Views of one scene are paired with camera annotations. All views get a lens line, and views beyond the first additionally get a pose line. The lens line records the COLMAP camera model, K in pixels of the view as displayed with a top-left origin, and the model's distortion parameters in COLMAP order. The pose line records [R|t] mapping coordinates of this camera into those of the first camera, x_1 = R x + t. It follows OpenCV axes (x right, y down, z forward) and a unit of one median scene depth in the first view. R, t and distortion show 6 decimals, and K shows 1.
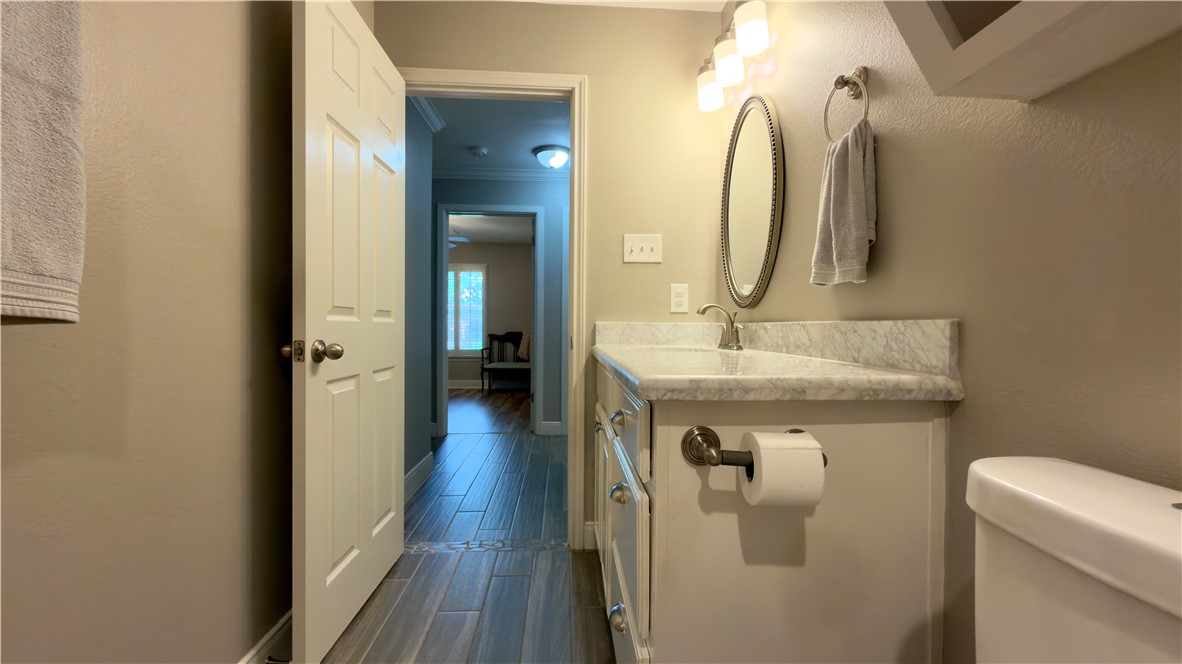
lens RADIAL K [[474.9, 0, 591.3], [0, 474.9, 327.7], [0, 0, 1]] dist [0.001765, -0.000306]
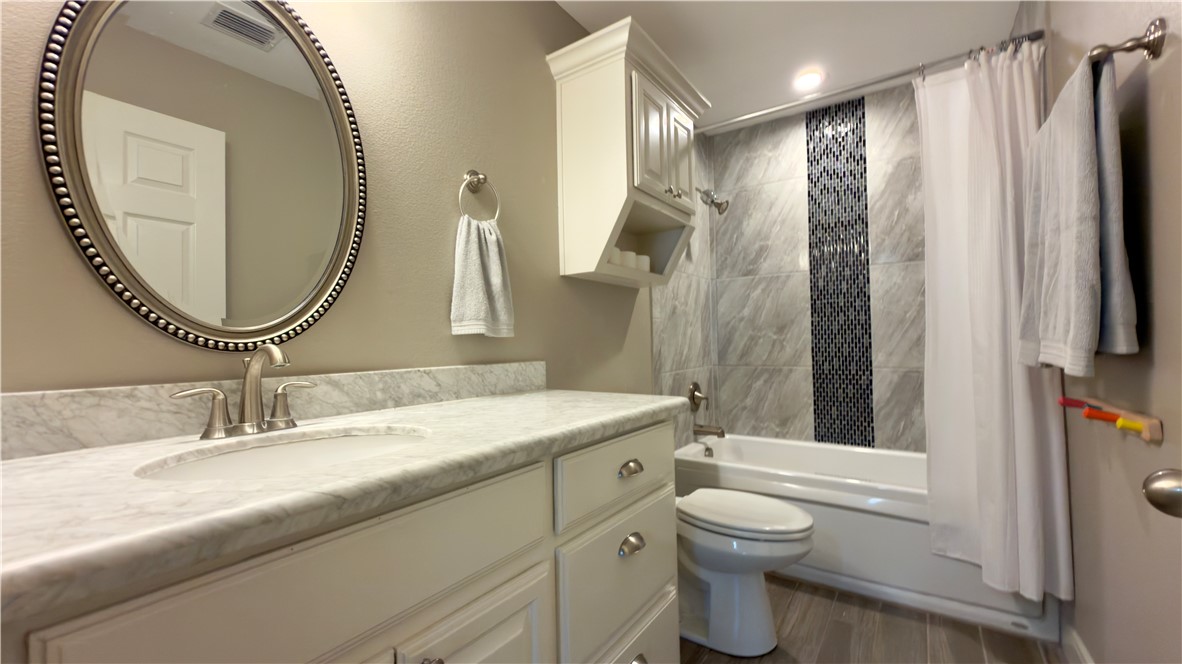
lens RADIAL K [[474.9, 0, 588.9], [0, 474.9, 335.9], [0, 0, 1]] dist [0.001765, -0.000306]
pose [[-0.780698, 0.016983, 0.624678, -0.530872], [0.014143, 0.999855, -0.009507, -0.081698], [-0.624749, 0.001413, -0.780825, 1.967102]]
